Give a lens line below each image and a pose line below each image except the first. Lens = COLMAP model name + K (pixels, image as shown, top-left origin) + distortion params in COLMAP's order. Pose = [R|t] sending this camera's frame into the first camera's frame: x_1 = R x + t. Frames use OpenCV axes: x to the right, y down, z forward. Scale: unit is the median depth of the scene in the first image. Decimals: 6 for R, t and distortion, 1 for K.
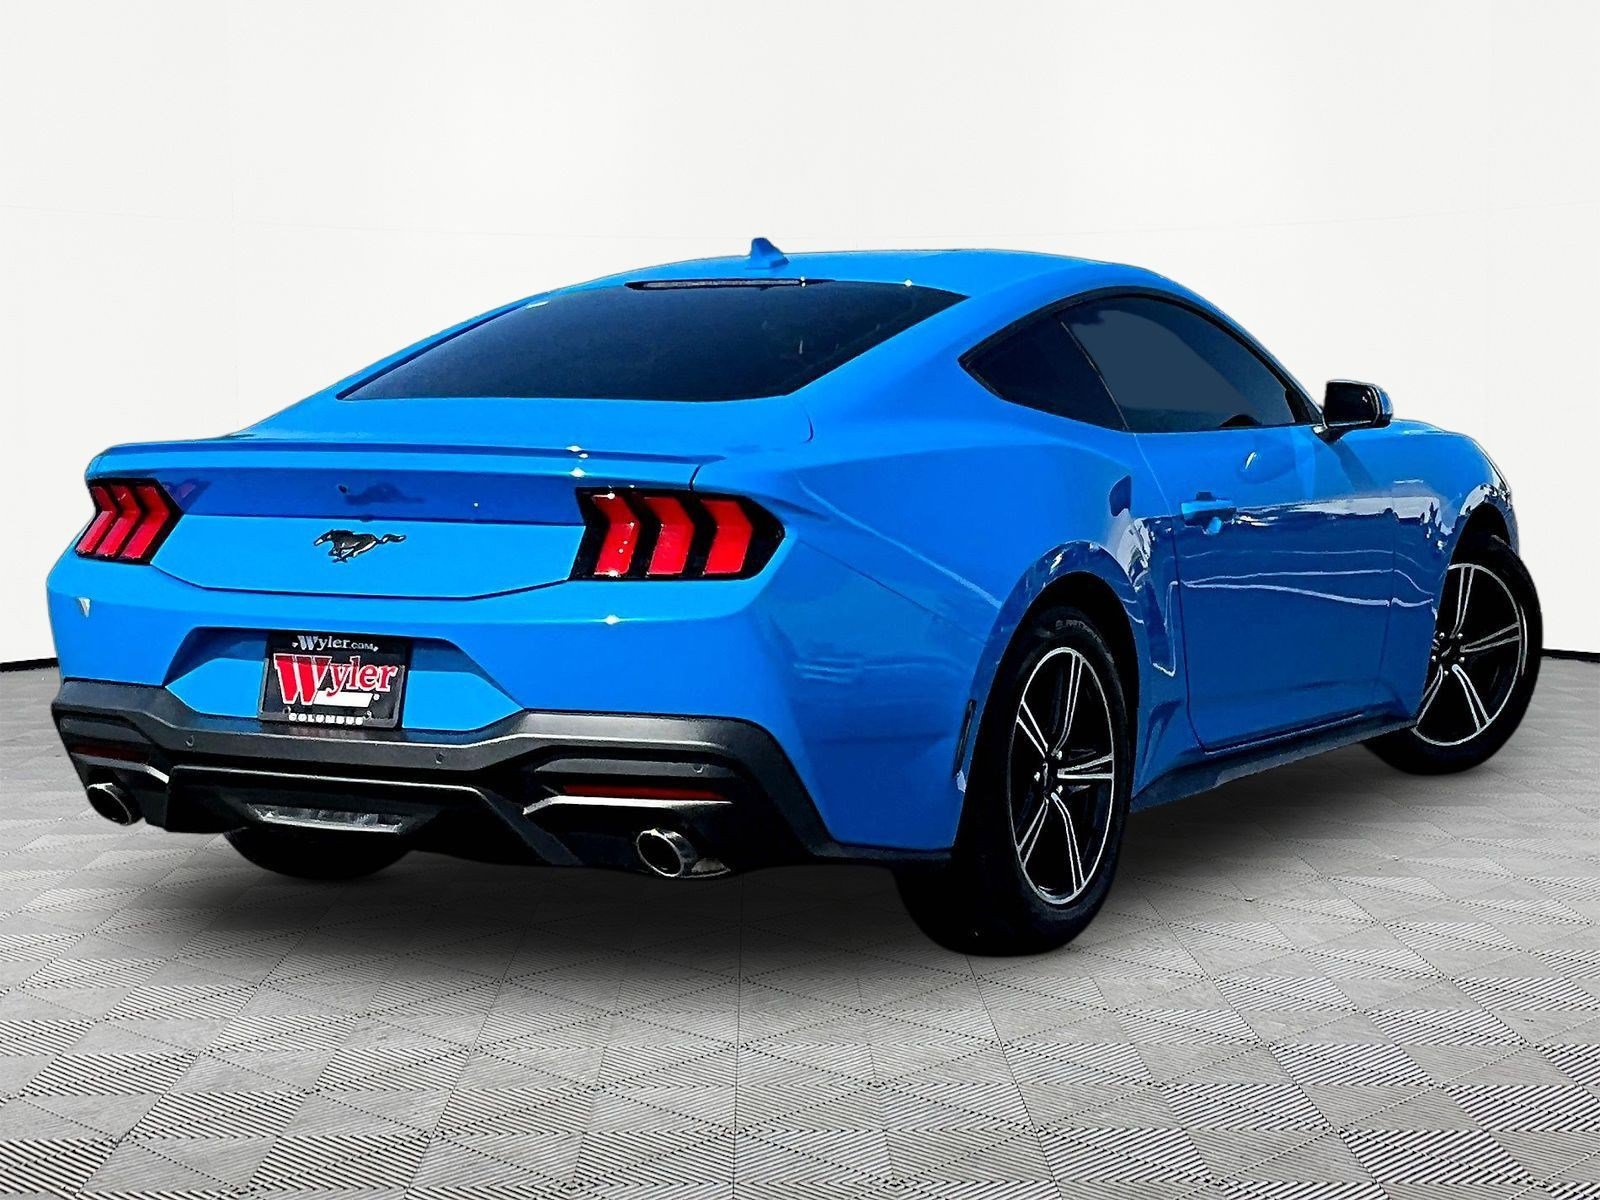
lens RADIAL K [[2021.1, 0, 799.7], [0, 2021.1, 609.3], [0, 0, 1]] dist [0.083789, 0.000000]
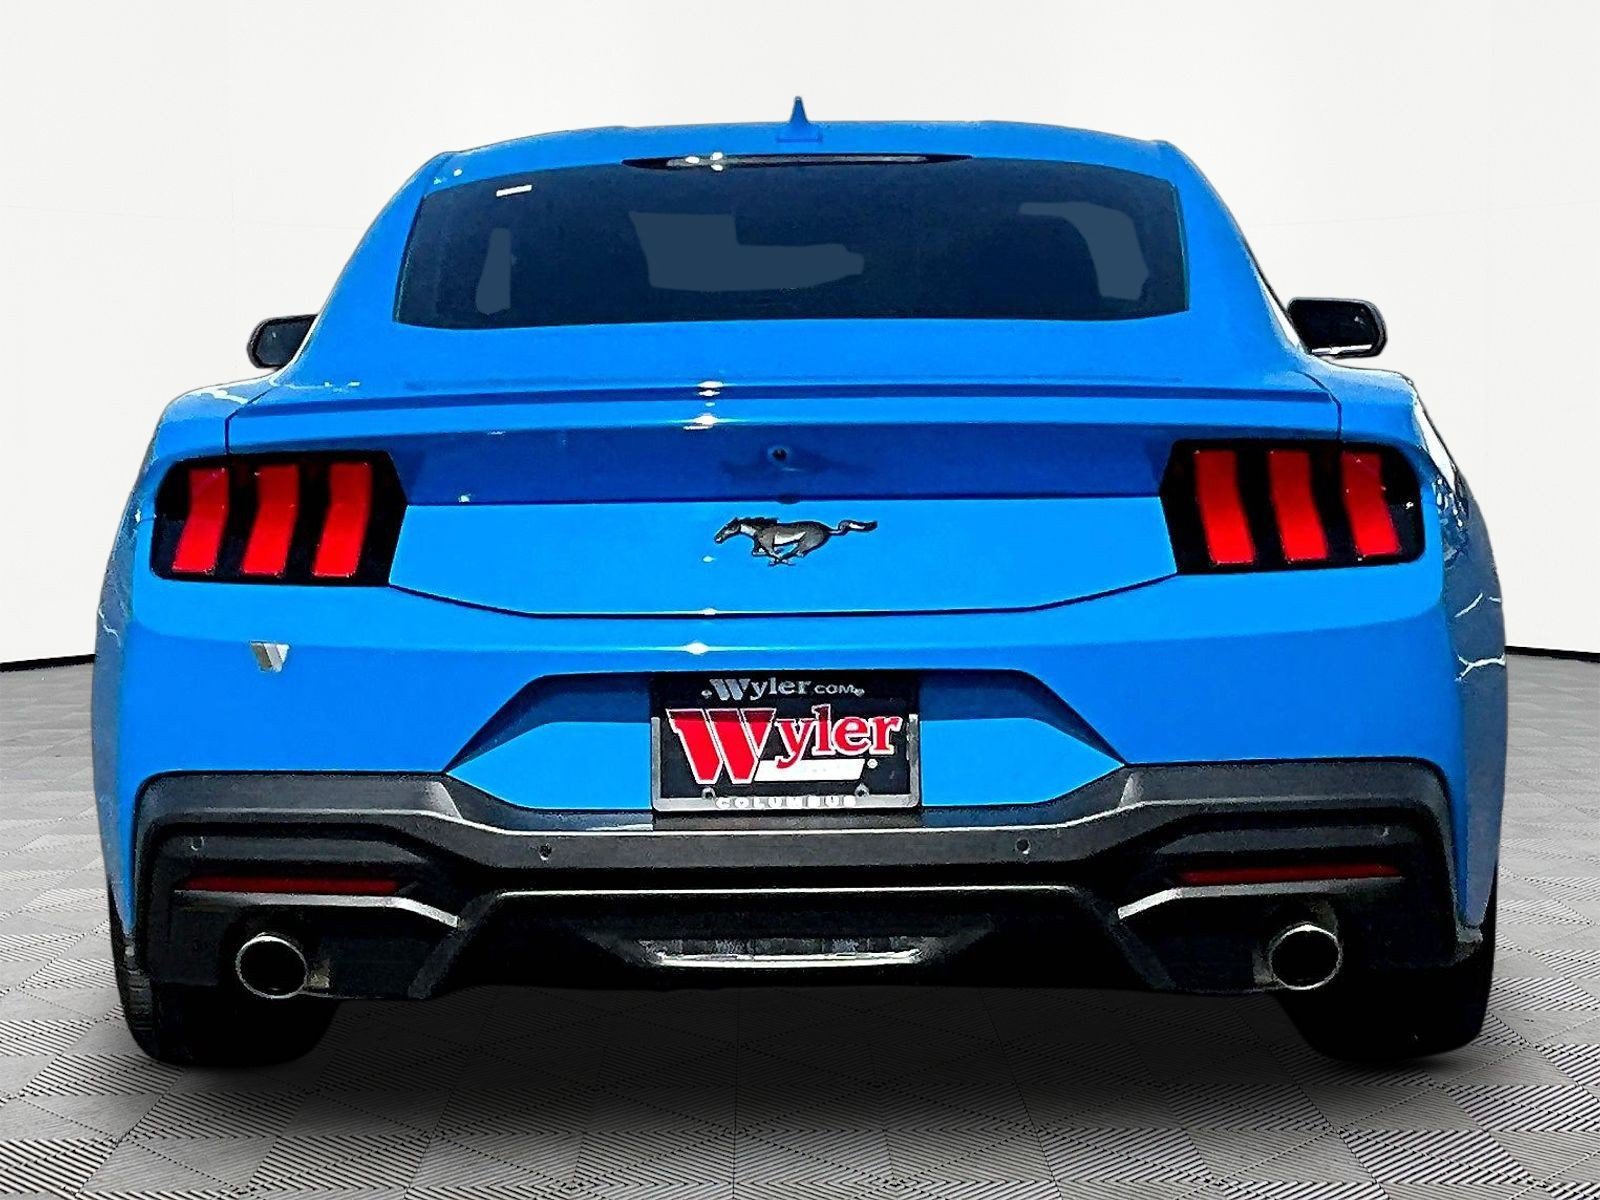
lens RADIAL K [[2535.2, 0, 800.0], [0, 2535.2, 591.6], [0, 0, 1]] dist [0.116892, 0.000000]
pose [[0.938879, -0.050441, 0.340532, -0.504580], [0.050993, 0.998672, 0.007334, -0.020494], [-0.340450, 0.010479, 0.940204, 0.216460]]
